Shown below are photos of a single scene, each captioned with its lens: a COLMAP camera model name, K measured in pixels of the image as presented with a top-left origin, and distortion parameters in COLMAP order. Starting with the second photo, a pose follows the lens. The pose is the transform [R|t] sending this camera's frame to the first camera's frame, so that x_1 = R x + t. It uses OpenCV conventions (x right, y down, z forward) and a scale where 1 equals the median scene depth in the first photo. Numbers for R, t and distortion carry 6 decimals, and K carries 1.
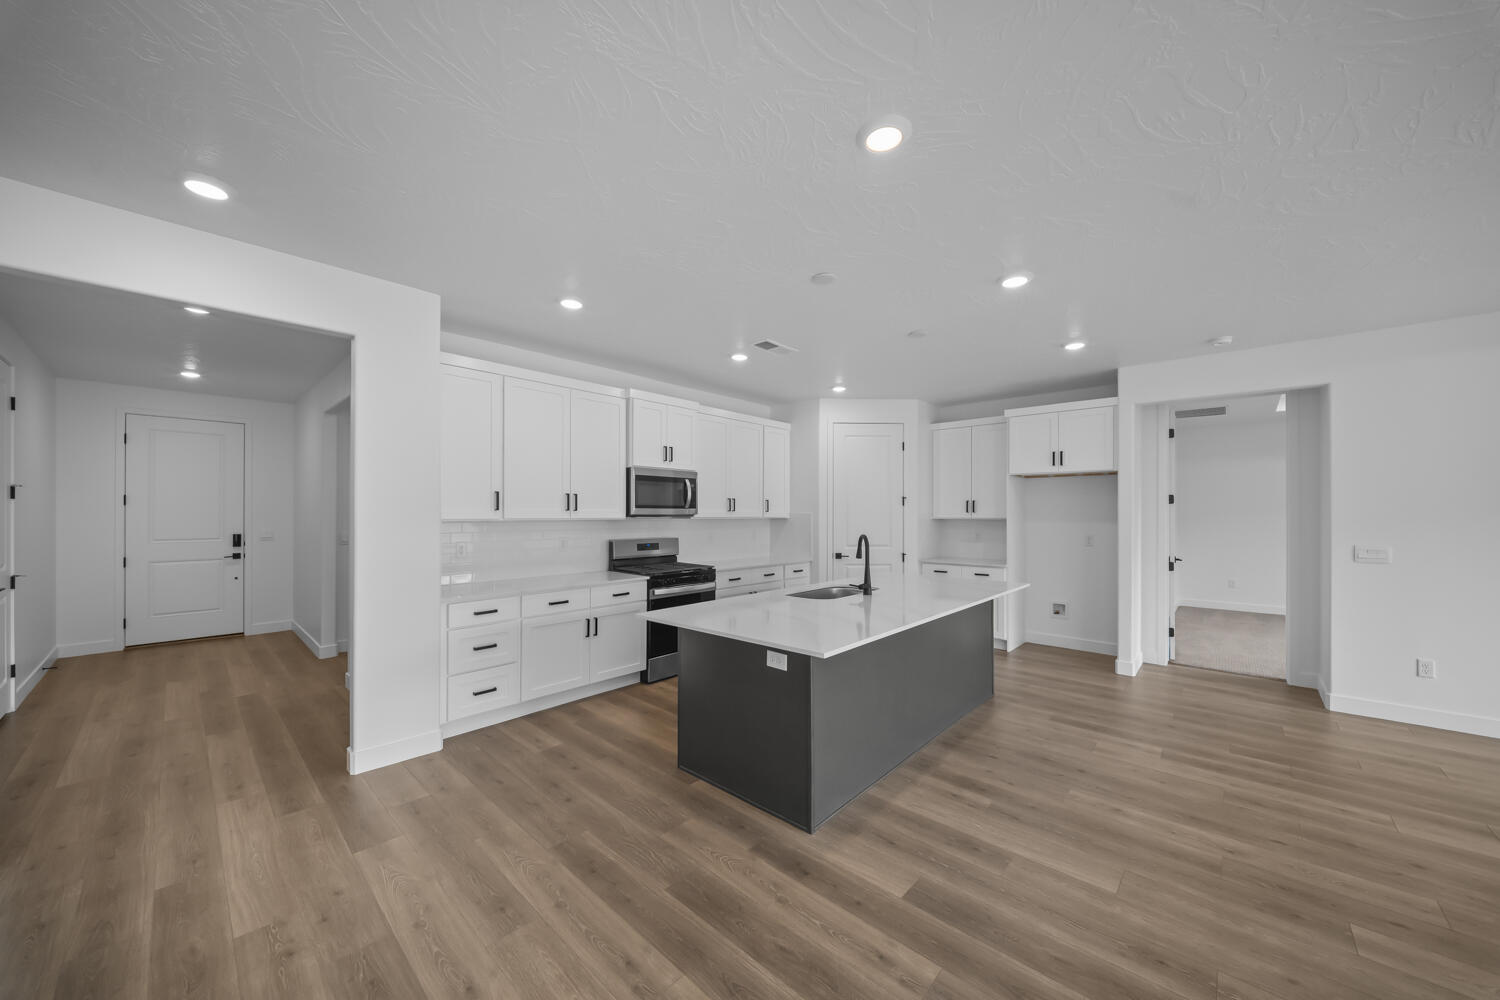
lens RADIAL K [[524.5, 0, 749.6], [0, 524.5, 509.5], [0, 0, 1]] dist [-0.000155, -0.001276]
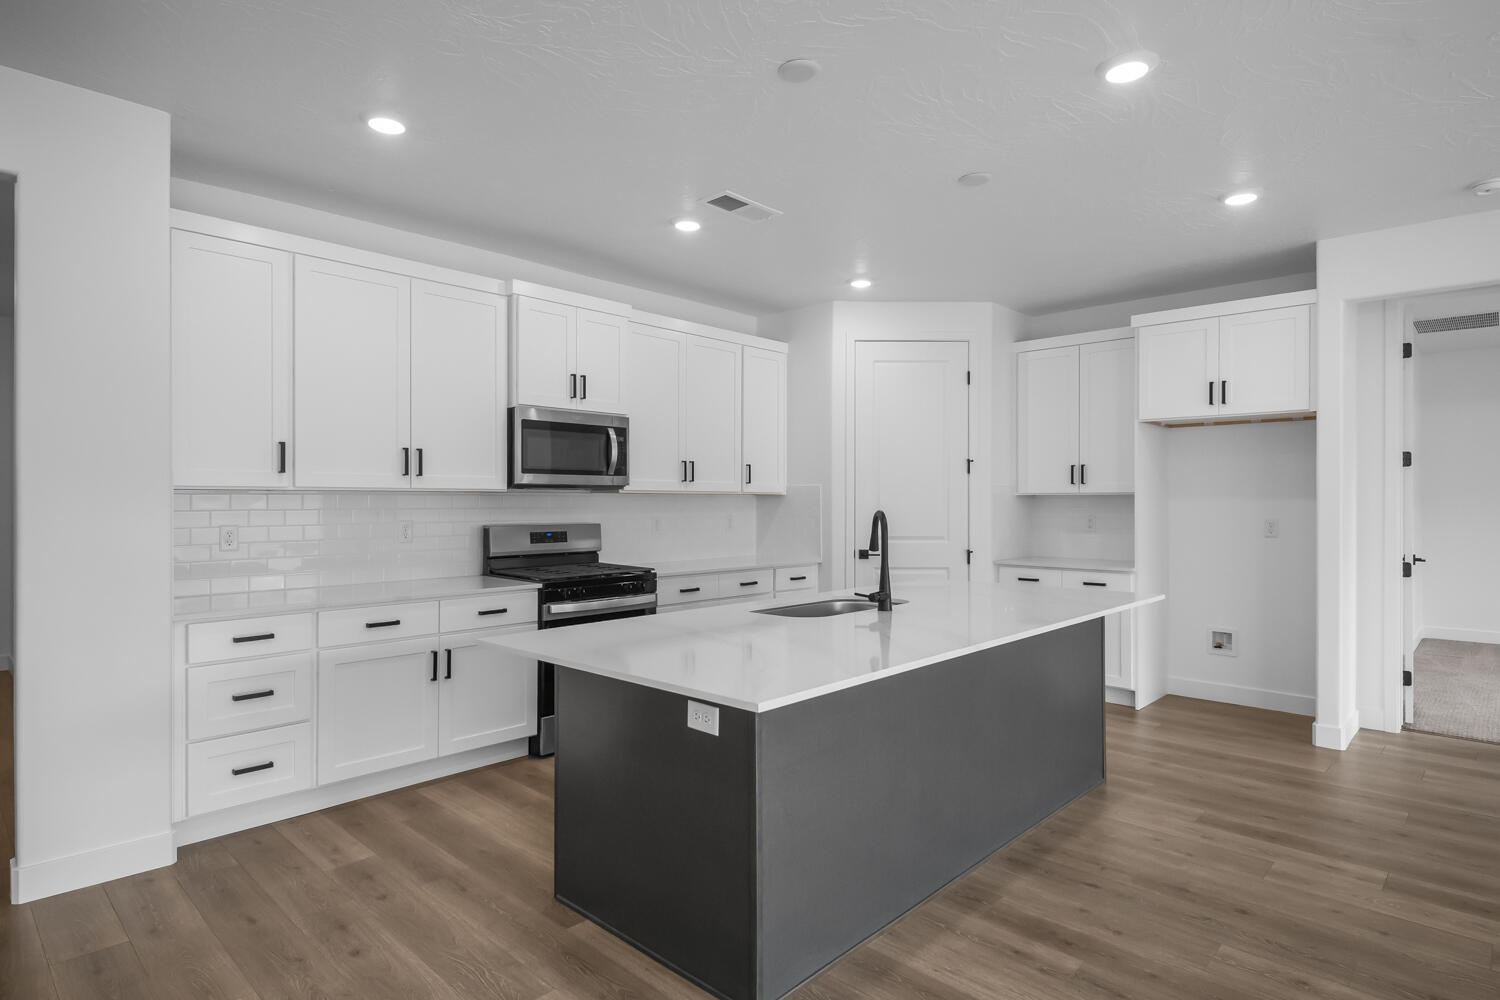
lens RADIAL K [[796.8, 0, 744.4], [0, 796.8, 496.5], [0, 0, 1]] dist [0.005552, -0.005026]
pose [[0.999763, -0.001220, -0.021737, 0.066769], [0.001284, 0.999995, 0.002923, 0.023462], [0.021733, -0.002950, 0.999759, 0.069482]]
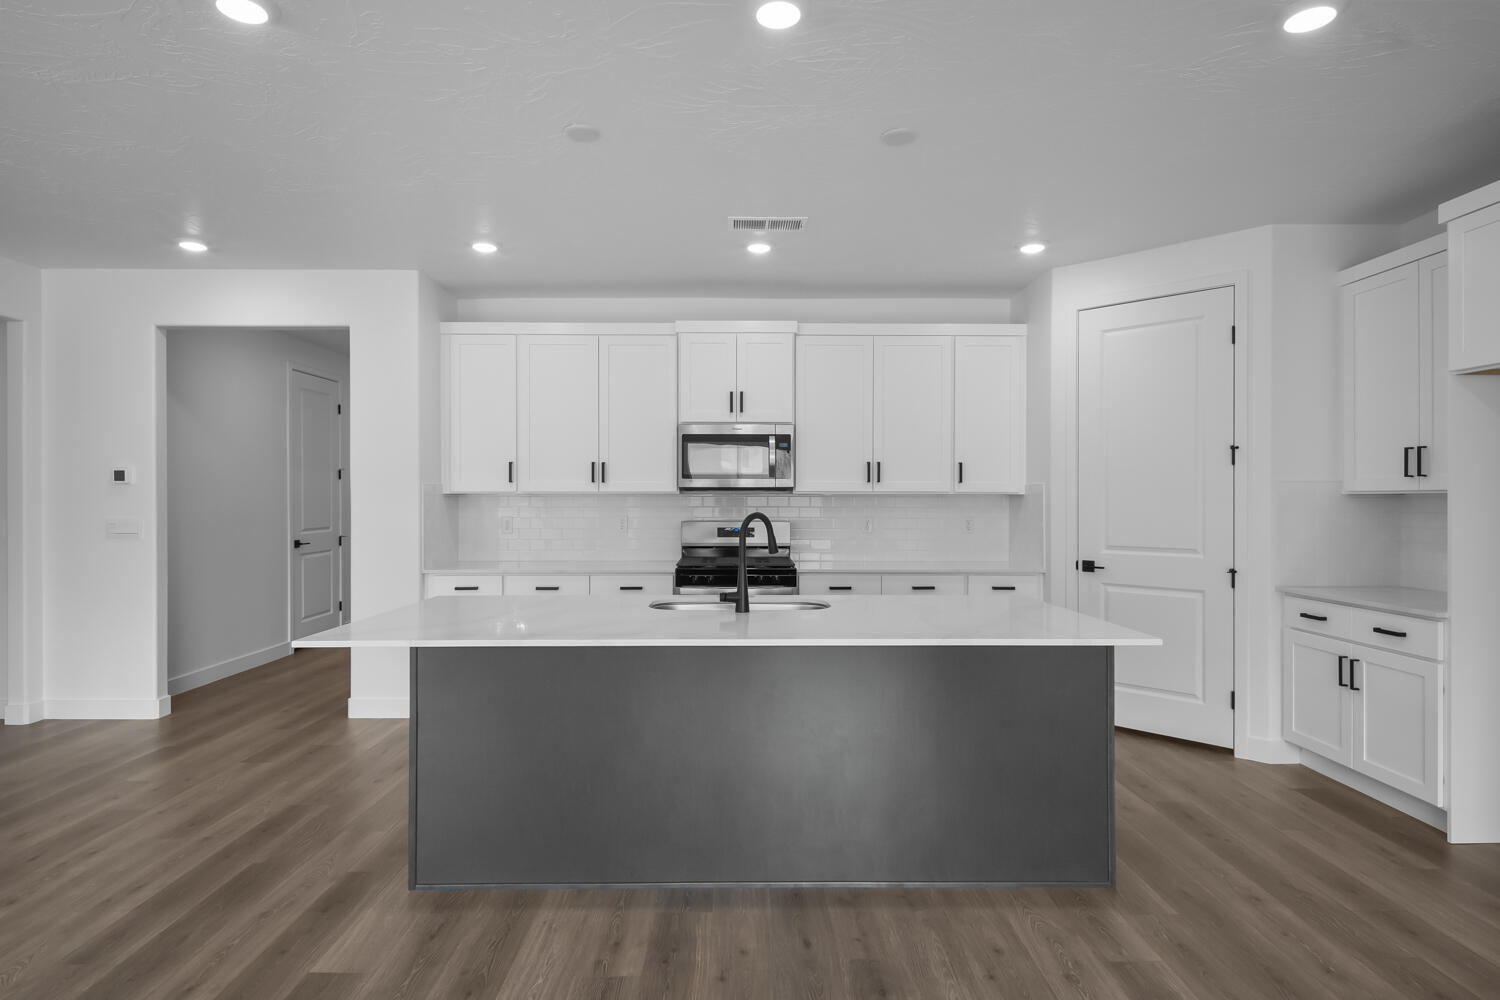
lens RADIAL K [[796.8, 0, 756.3], [0, 796.8, 493.4], [0, 0, 1]] dist [0.005552, -0.005026]
pose [[0.689380, -0.004675, -0.724385, 0.711604], [0.006566, 0.999978, -0.000205, 0.020542], [0.724370, -0.004615, 0.689396, 0.301477]]
